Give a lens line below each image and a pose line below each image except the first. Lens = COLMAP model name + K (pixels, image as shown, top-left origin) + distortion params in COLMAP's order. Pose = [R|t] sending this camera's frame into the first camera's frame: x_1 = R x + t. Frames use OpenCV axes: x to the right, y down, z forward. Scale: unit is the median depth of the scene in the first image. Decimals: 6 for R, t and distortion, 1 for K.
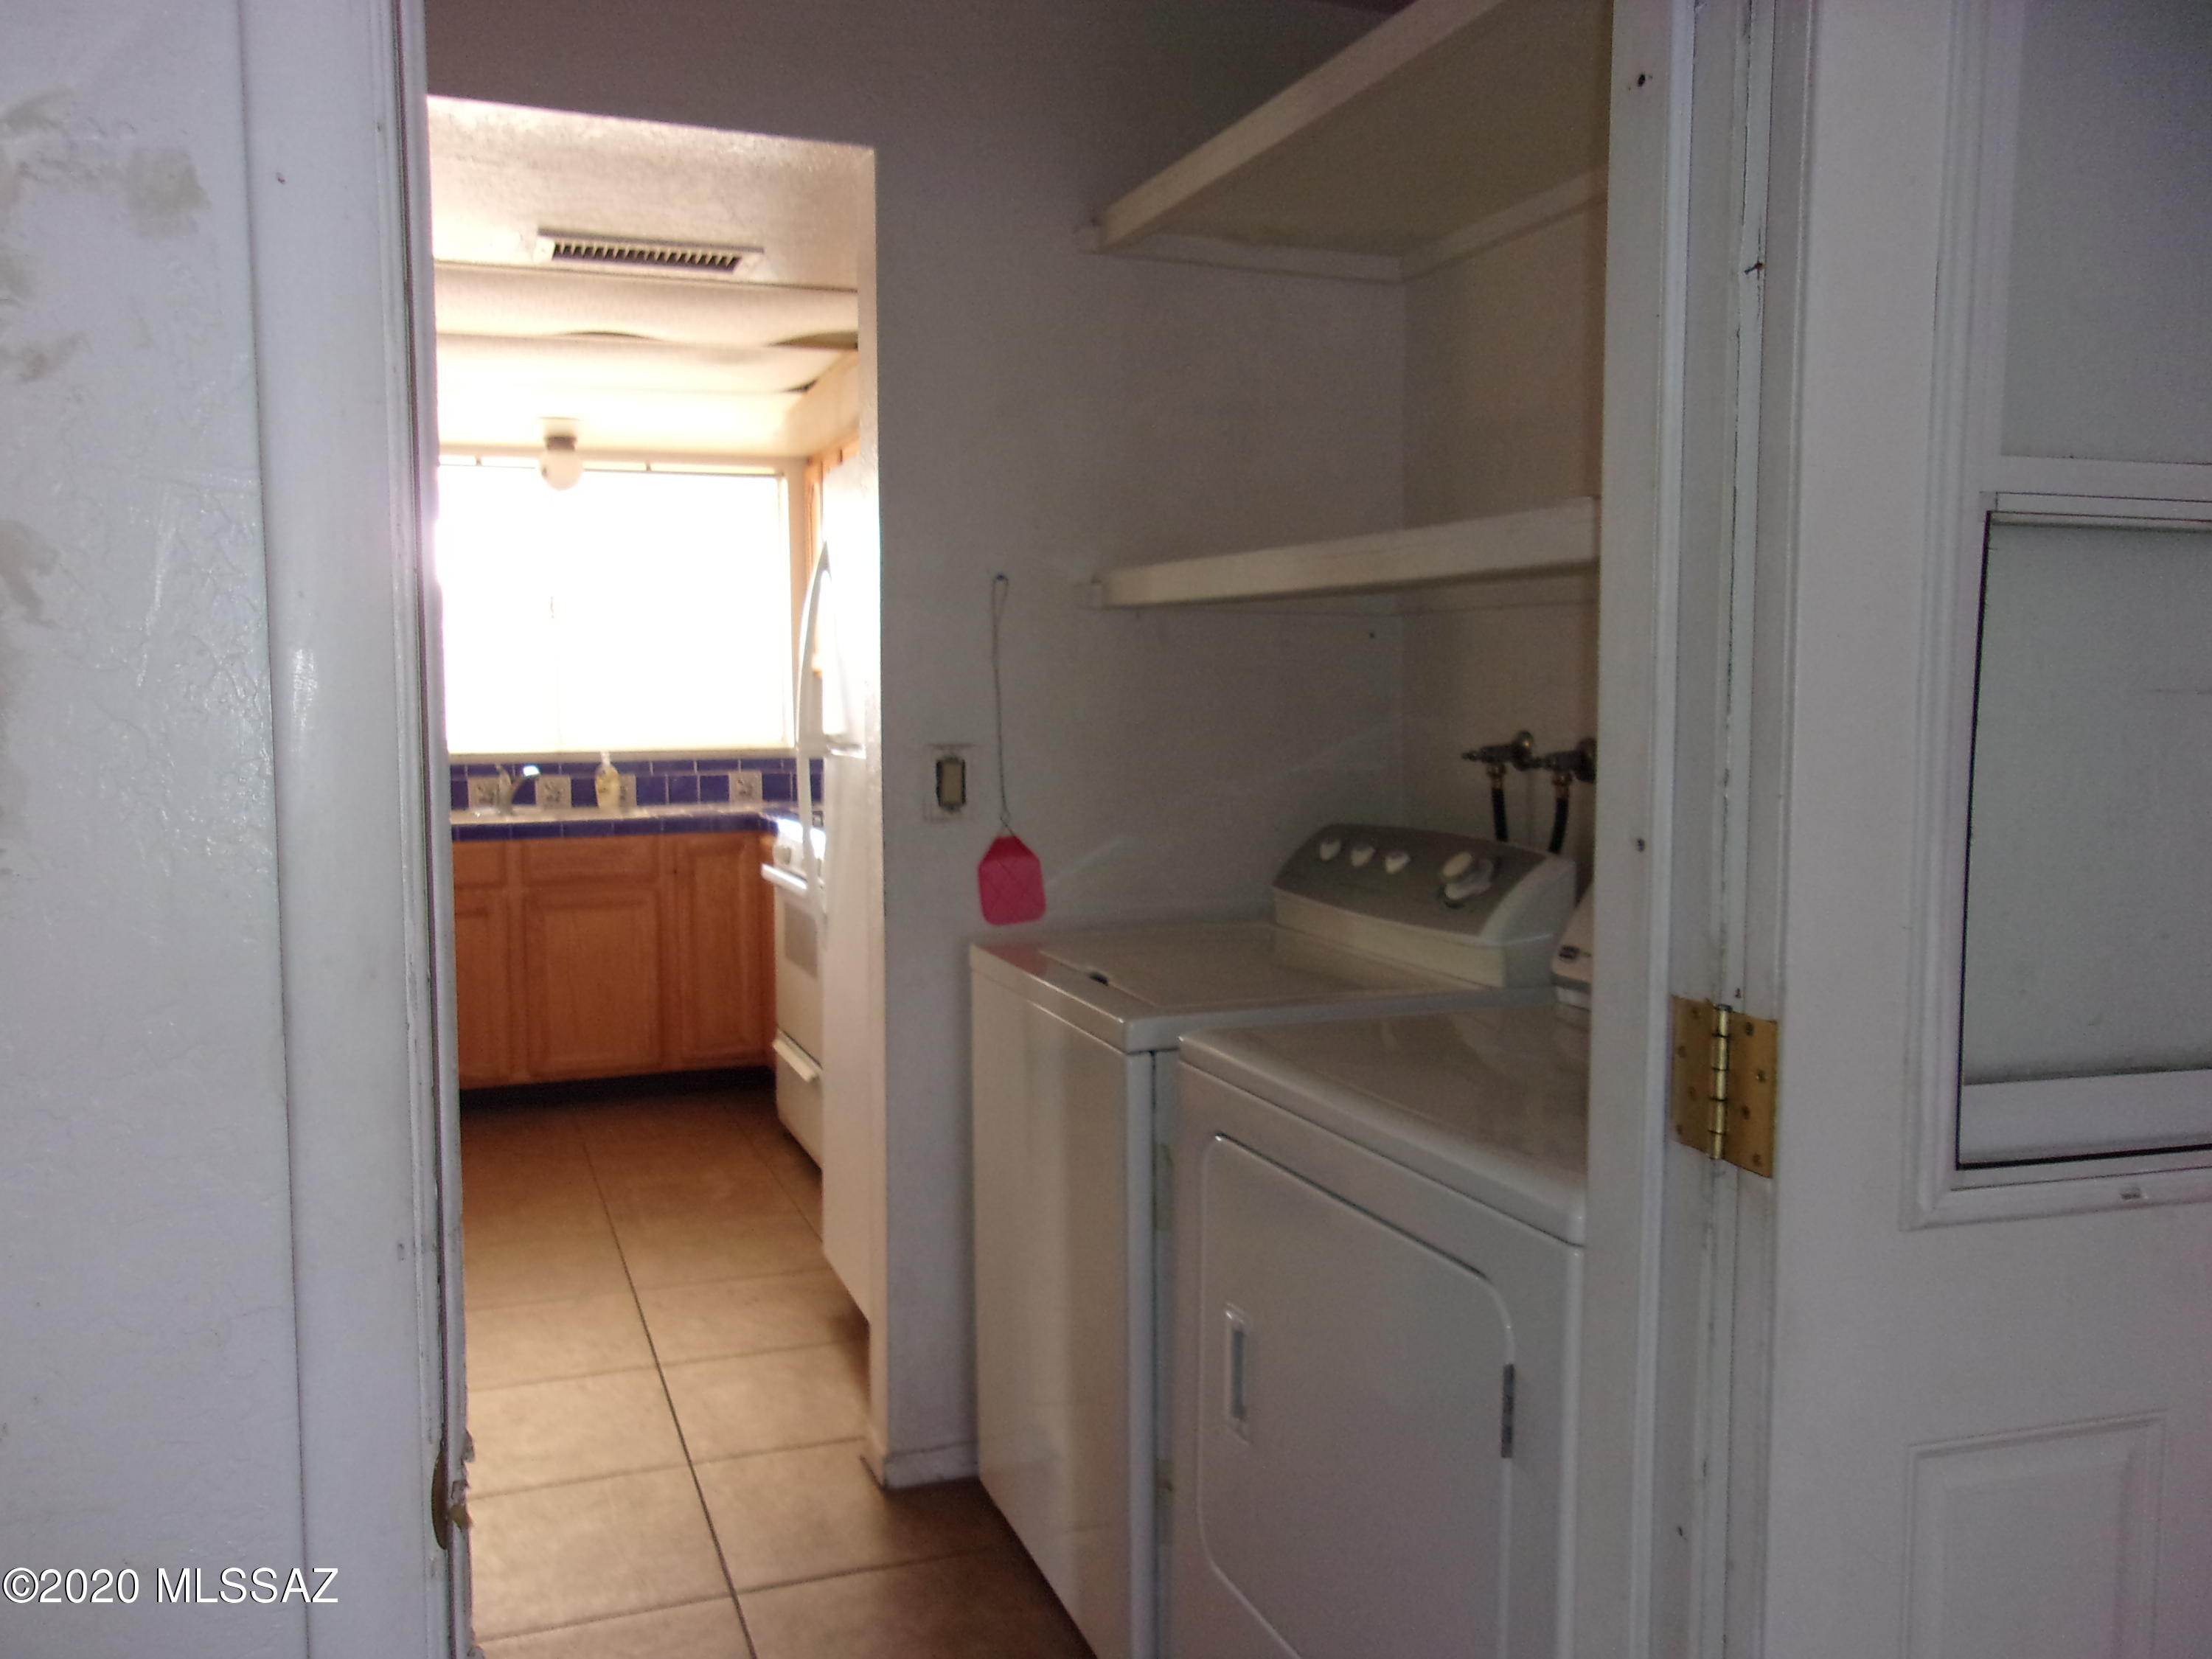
lens RADIAL K [[1760.2, 0, 1106.0], [0, 1760.2, 829.5], [0, 0, 1]] dist [0.001551, 0.000373]
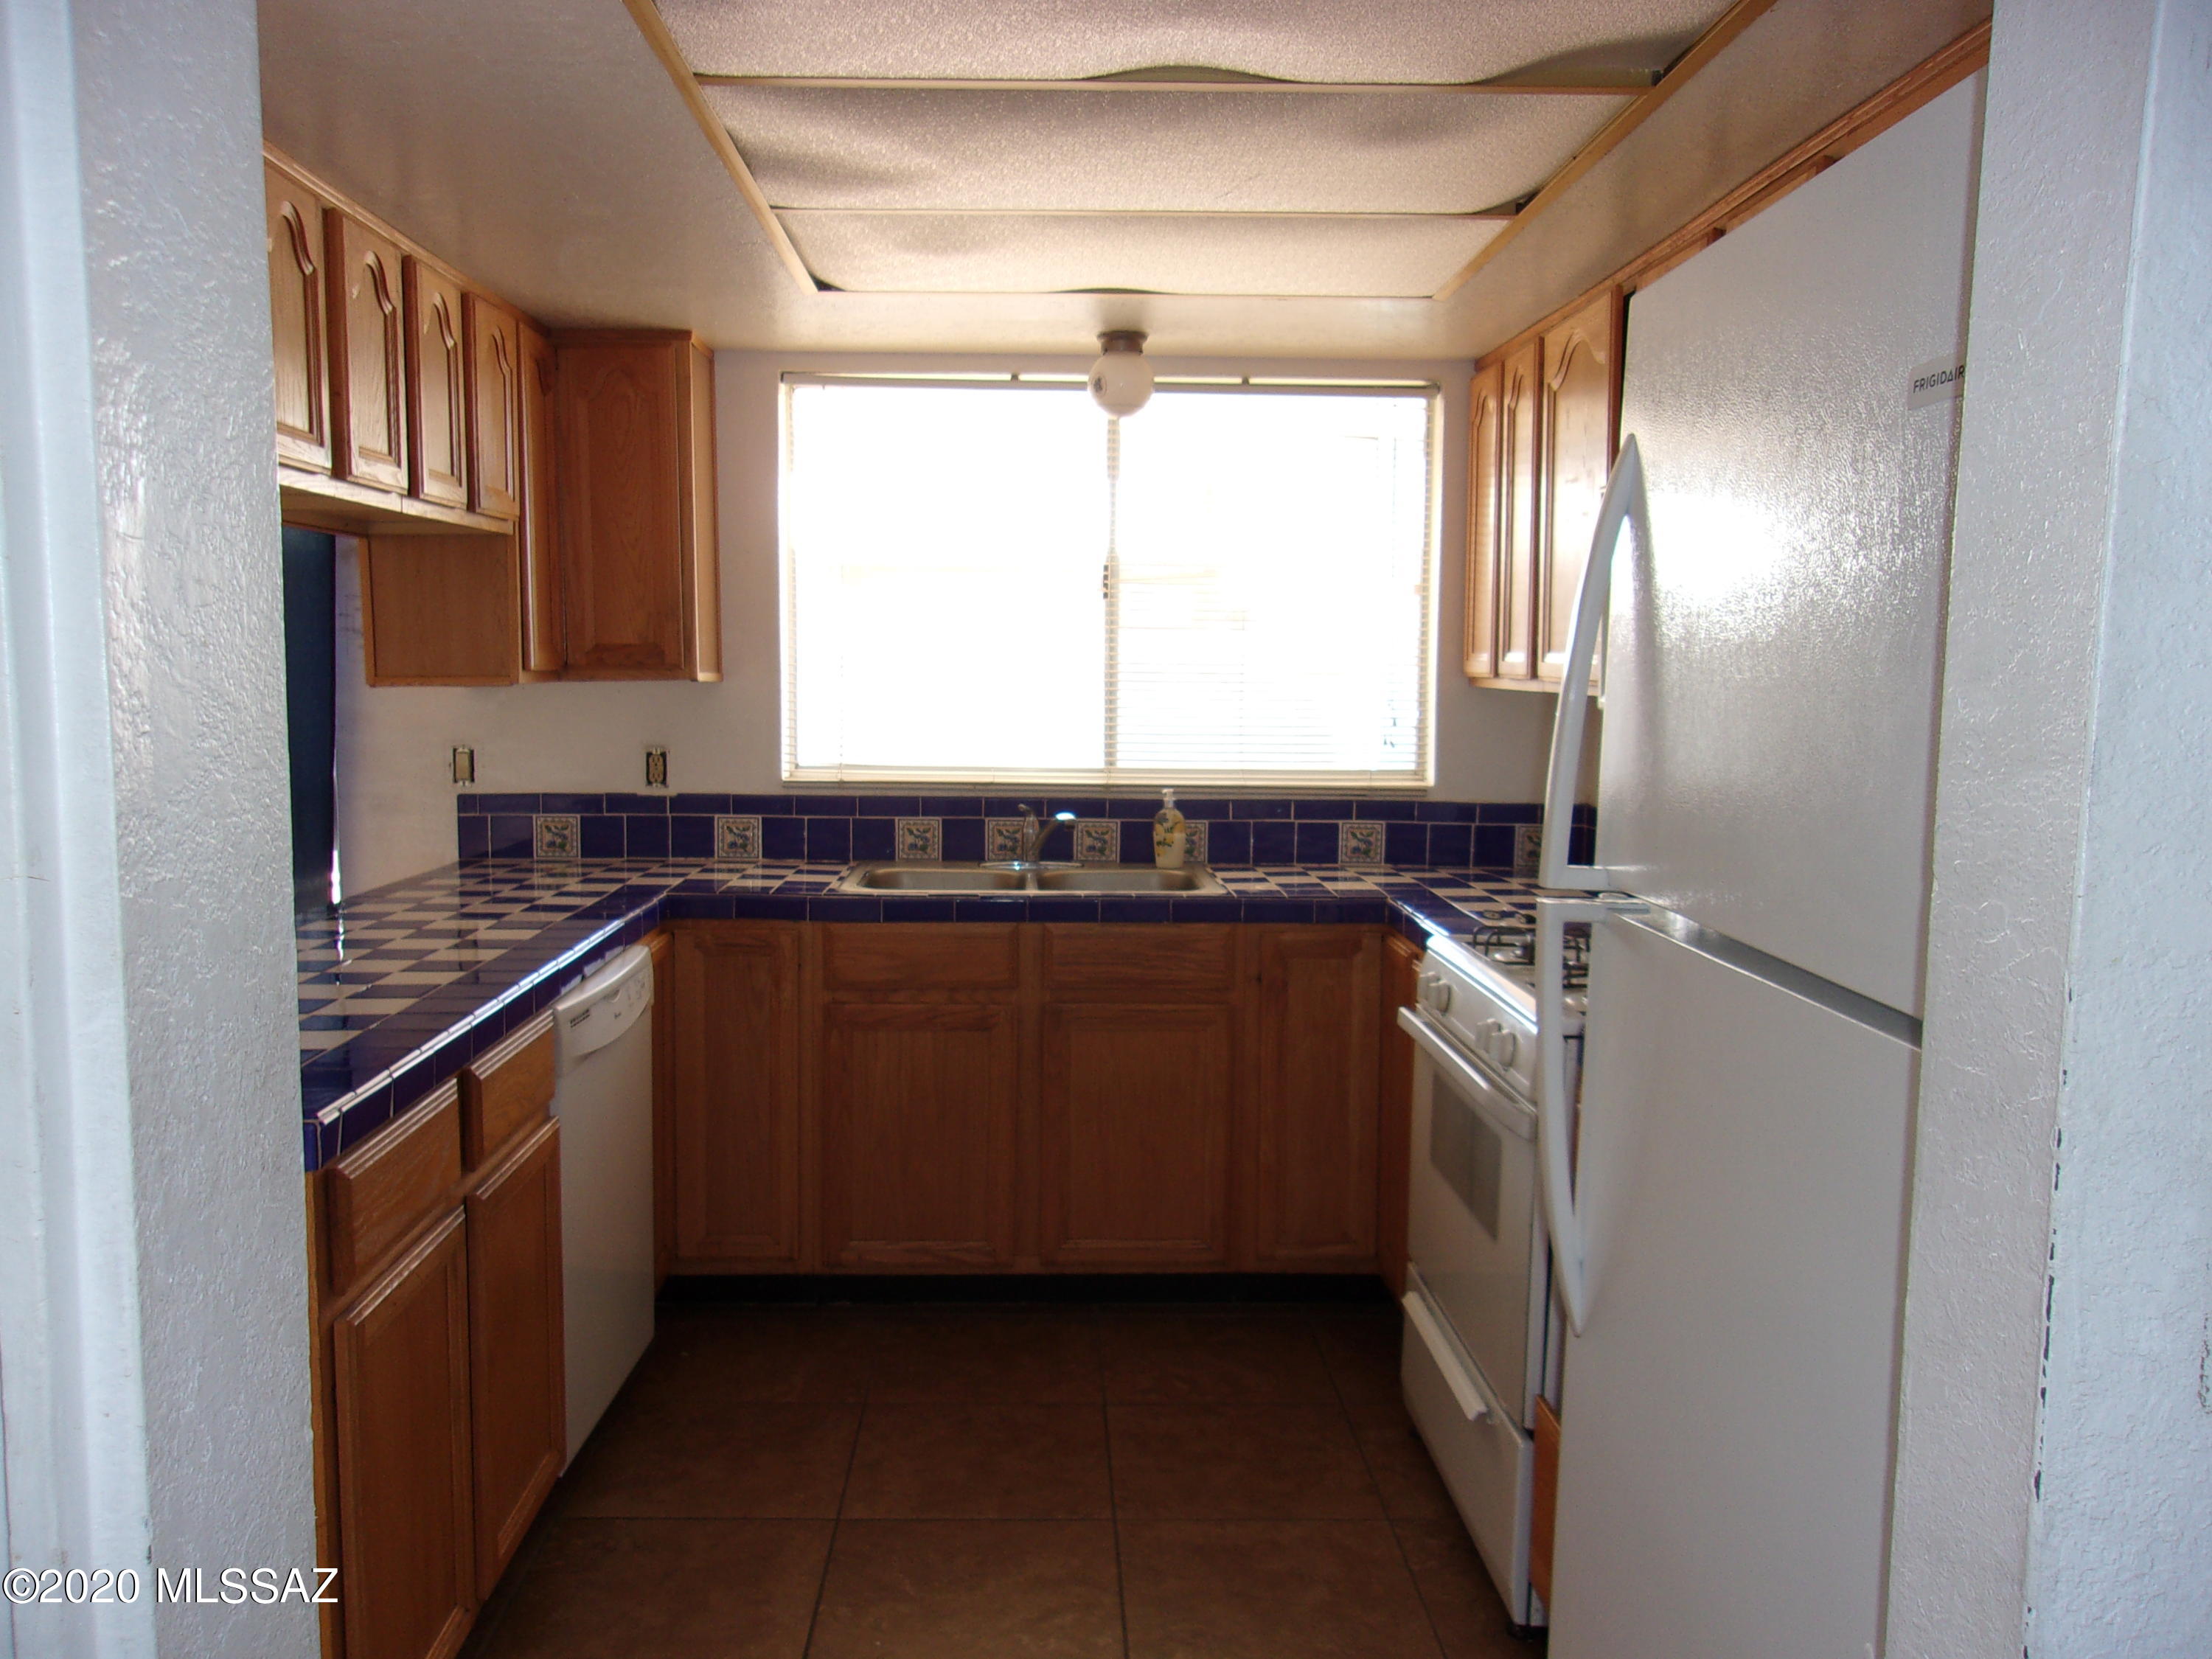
lens RADIAL K [[1760.2, 0, 1106.0], [0, 1760.2, 829.5], [0, 0, 1]] dist [0.001551, 0.000373]
pose [[0.947392, 0.047588, -0.316519, -0.087472], [-0.042150, 0.998823, 0.024009, -0.044960], [0.317289, -0.009405, 0.948282, 0.335564]]
